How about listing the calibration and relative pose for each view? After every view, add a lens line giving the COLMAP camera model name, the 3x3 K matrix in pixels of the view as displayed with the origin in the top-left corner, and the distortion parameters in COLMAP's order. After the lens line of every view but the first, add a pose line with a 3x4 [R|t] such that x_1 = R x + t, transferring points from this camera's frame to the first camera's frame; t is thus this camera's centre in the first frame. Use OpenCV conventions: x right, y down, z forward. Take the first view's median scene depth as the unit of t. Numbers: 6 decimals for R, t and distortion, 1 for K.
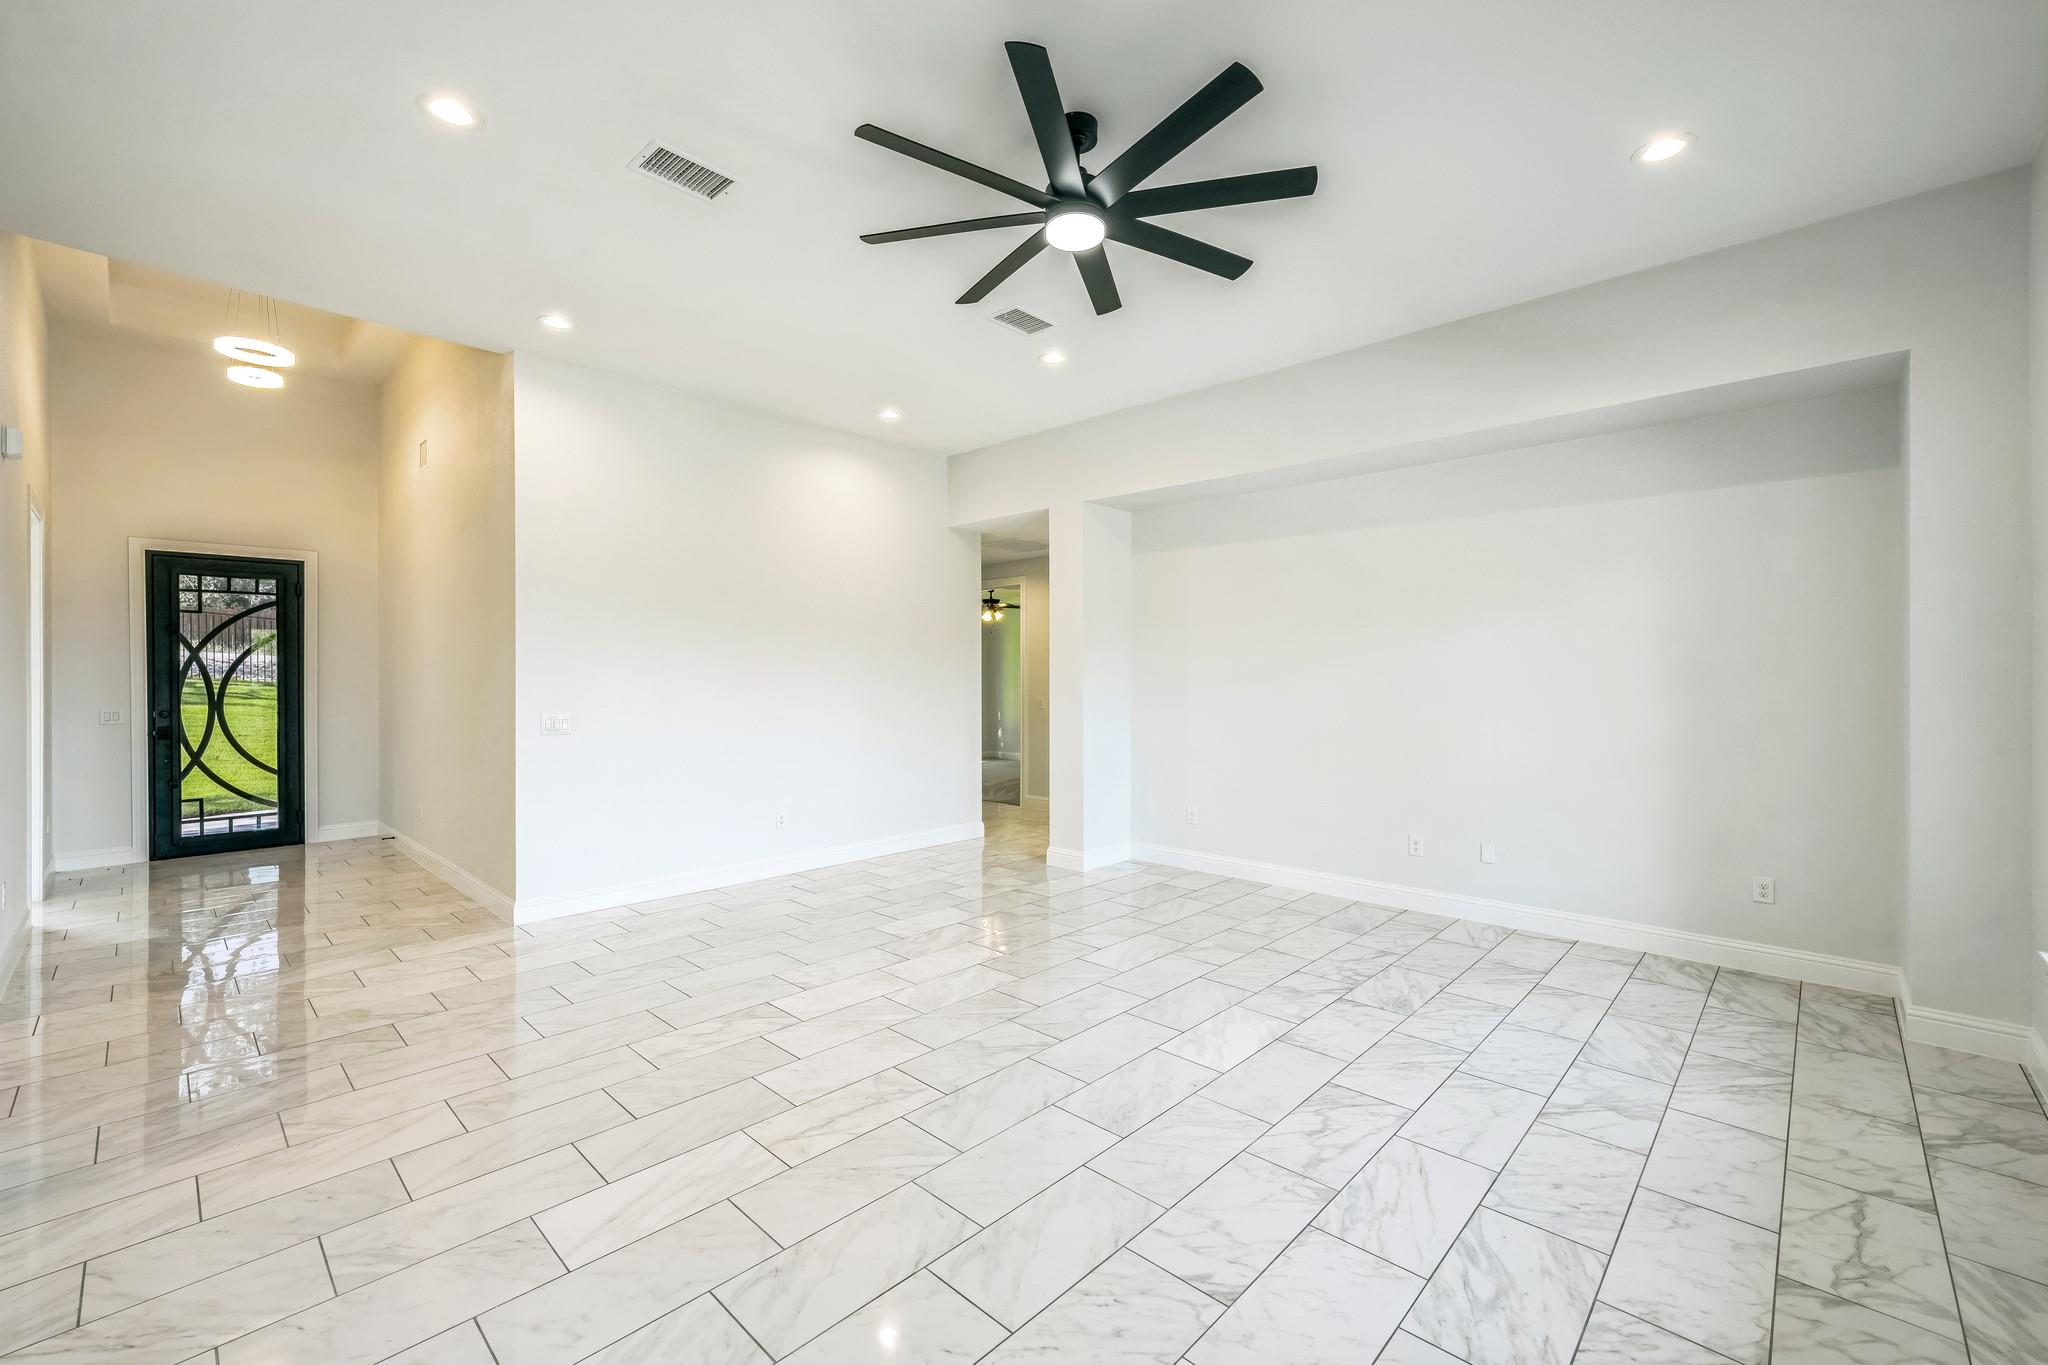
lens RADIAL K [[841.1, 0, 1025.9], [0, 841.1, 677.6], [0, 0, 1]] dist [-0.000568, -0.000053]
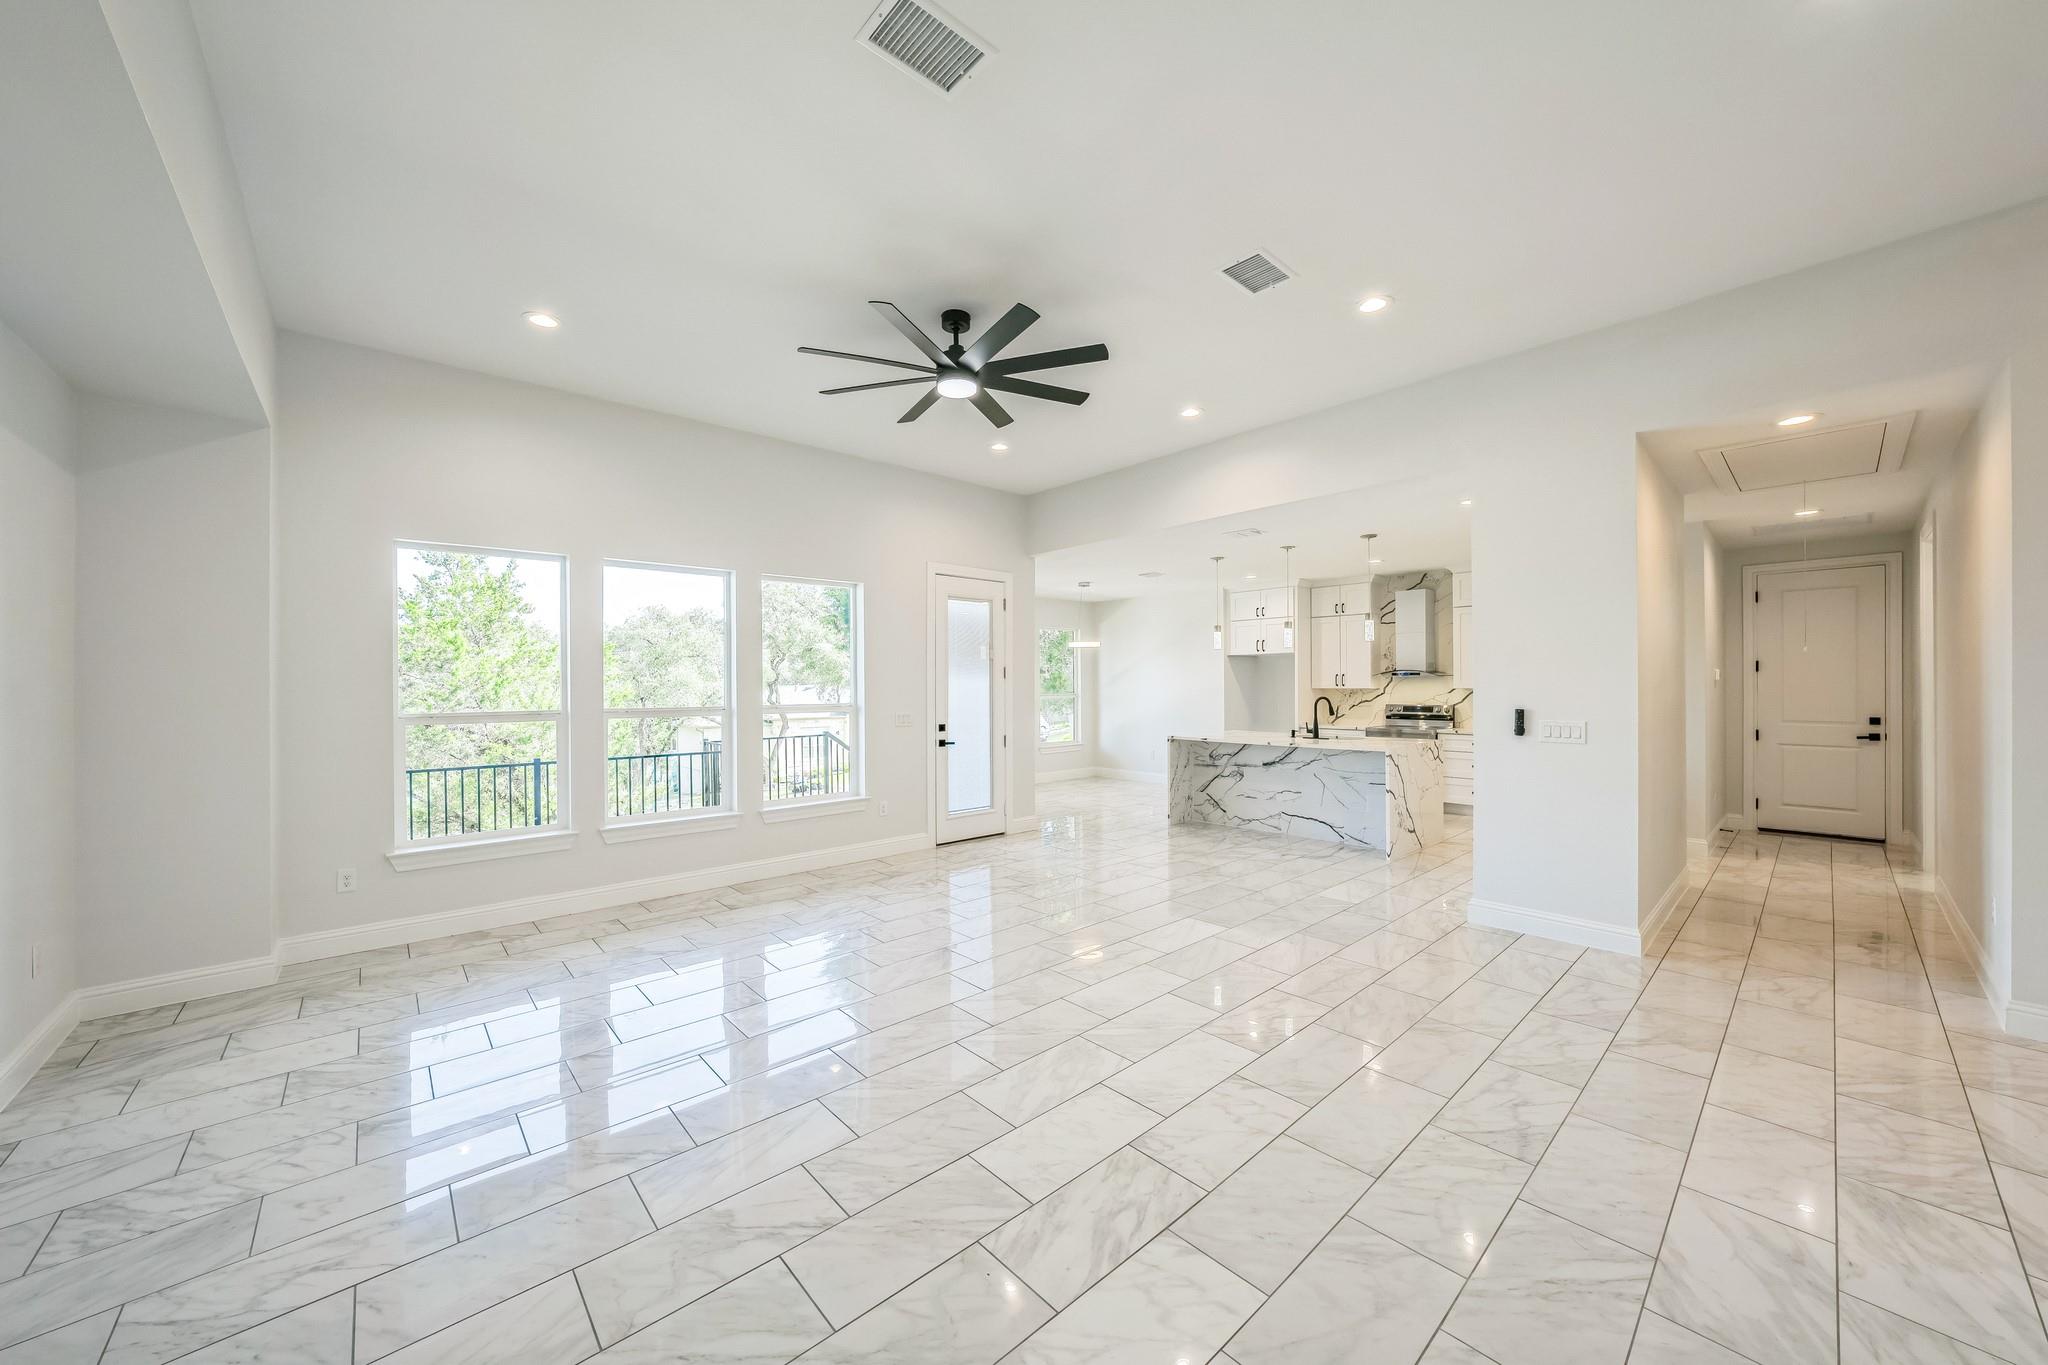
lens RADIAL K [[730.8, 0, 1026.9], [0, 730.8, 685.9], [0, 0, 1]] dist [-0.000022, 0.000000]
pose [[-0.997076, 0.006905, 0.076103, -0.129376], [0.007143, 0.999970, 0.002854, -0.001964], [-0.076081, 0.003389, -0.997096, 1.852296]]
